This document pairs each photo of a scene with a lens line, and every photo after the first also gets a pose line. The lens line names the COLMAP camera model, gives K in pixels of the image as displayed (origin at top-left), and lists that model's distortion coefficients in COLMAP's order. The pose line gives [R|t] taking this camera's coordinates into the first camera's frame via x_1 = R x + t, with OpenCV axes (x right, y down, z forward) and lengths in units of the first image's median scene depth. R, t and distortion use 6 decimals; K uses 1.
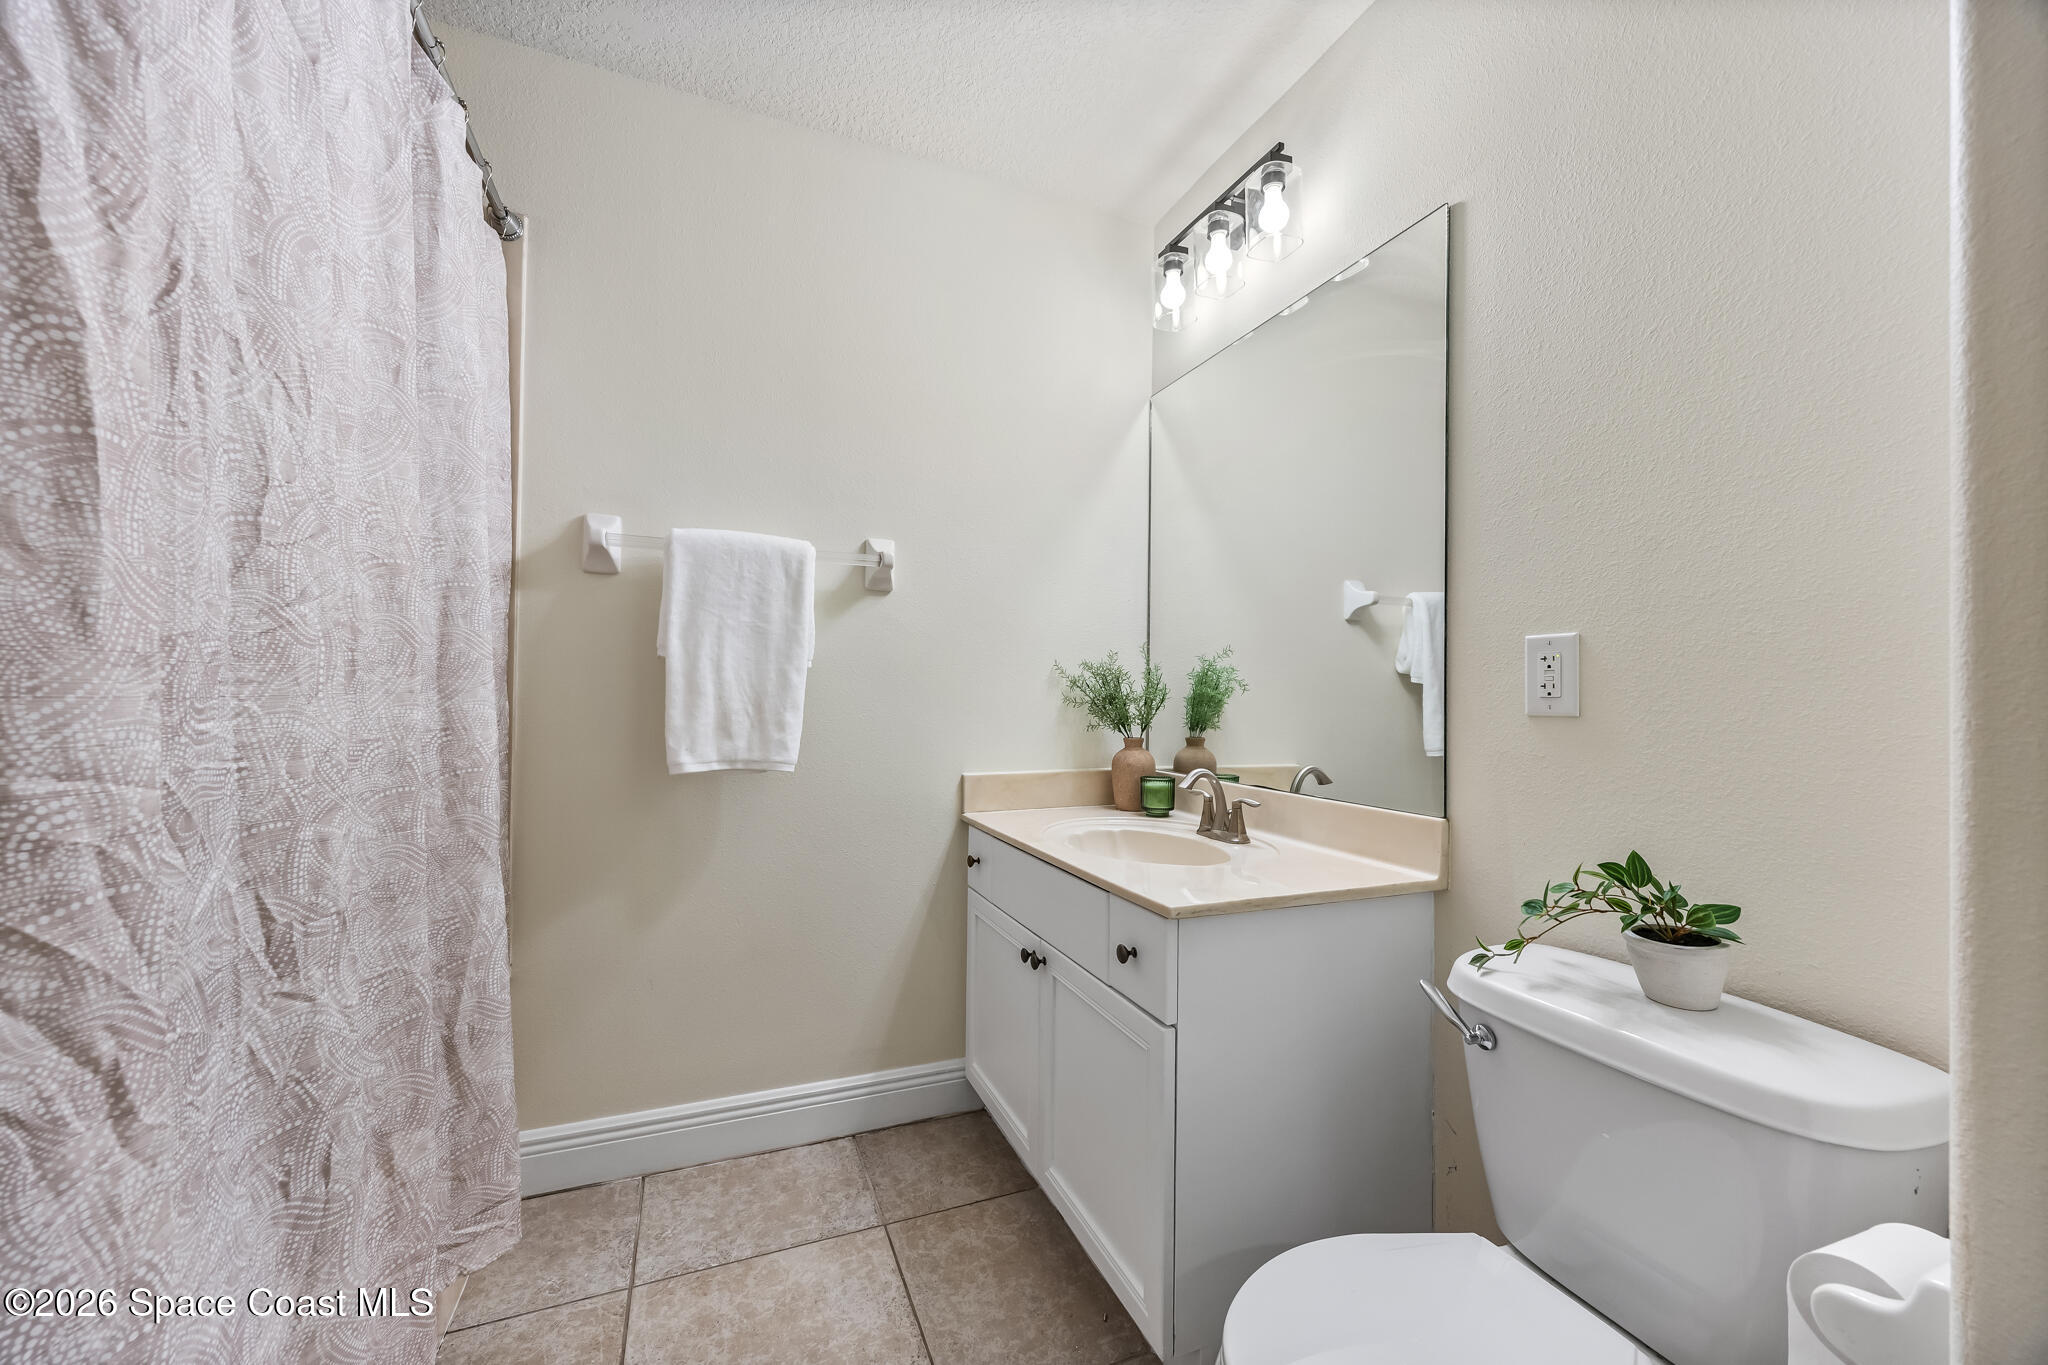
lens RADIAL K [[791.9, 0, 1027.7], [0, 791.9, 682.8], [0, 0, 1]] dist [0.007553, -0.000099]
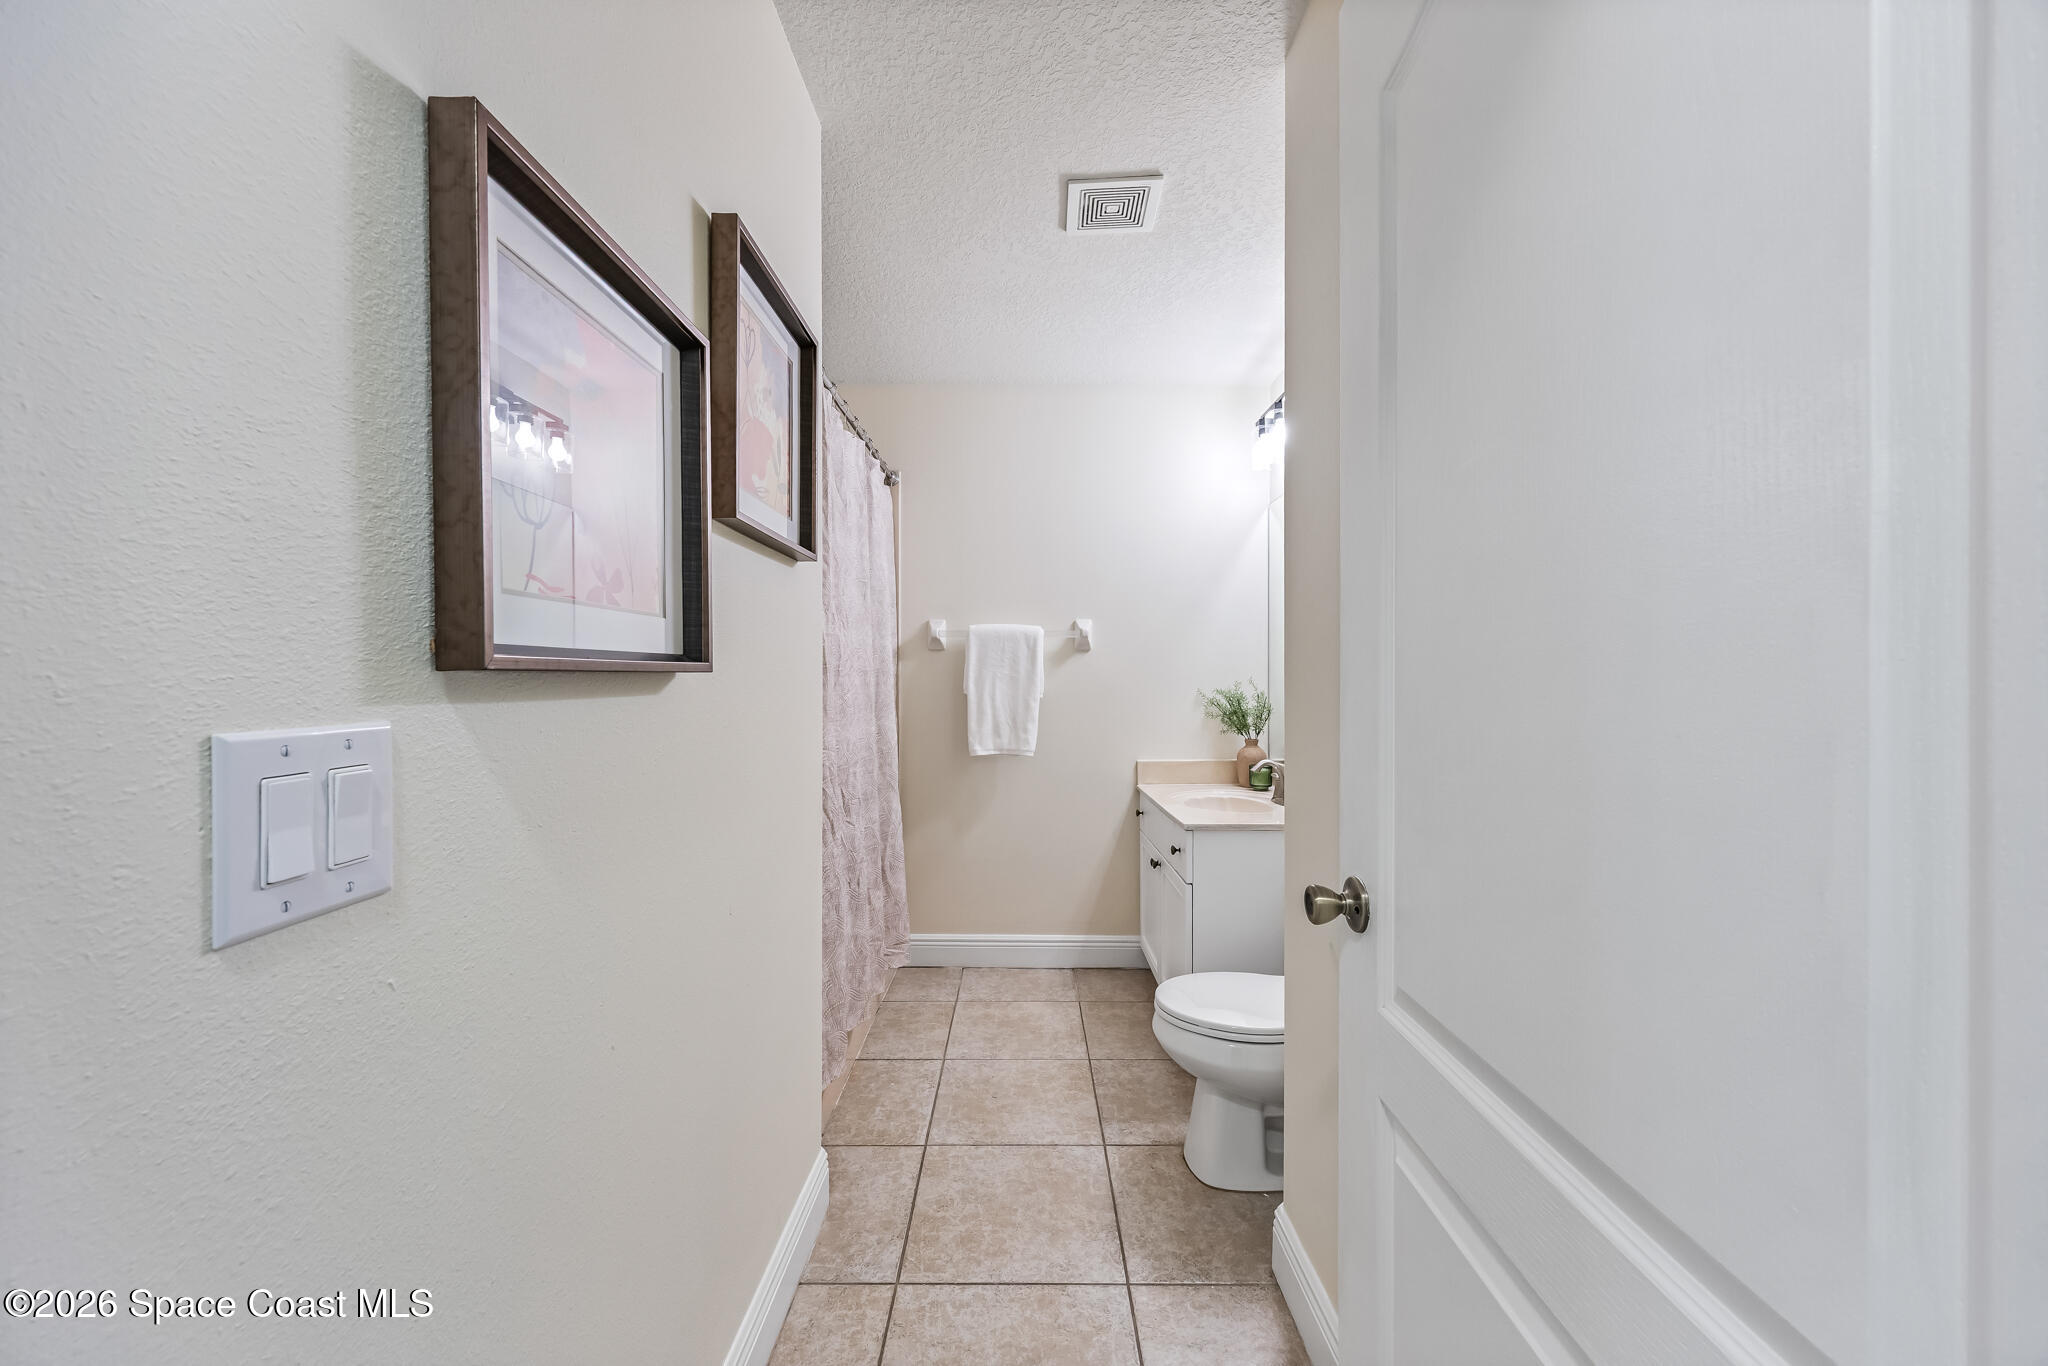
lens RADIAL K [[791.9, 0, 1019.2], [0, 791.9, 682.9], [0, 0, 1]] dist [0.007553, -0.000099]
pose [[0.923151, -0.015819, -0.384113, 0.374999], [0.018599, 0.999821, 0.003523, -0.062176], [0.383988, -0.010397, 0.923279, -0.681732]]
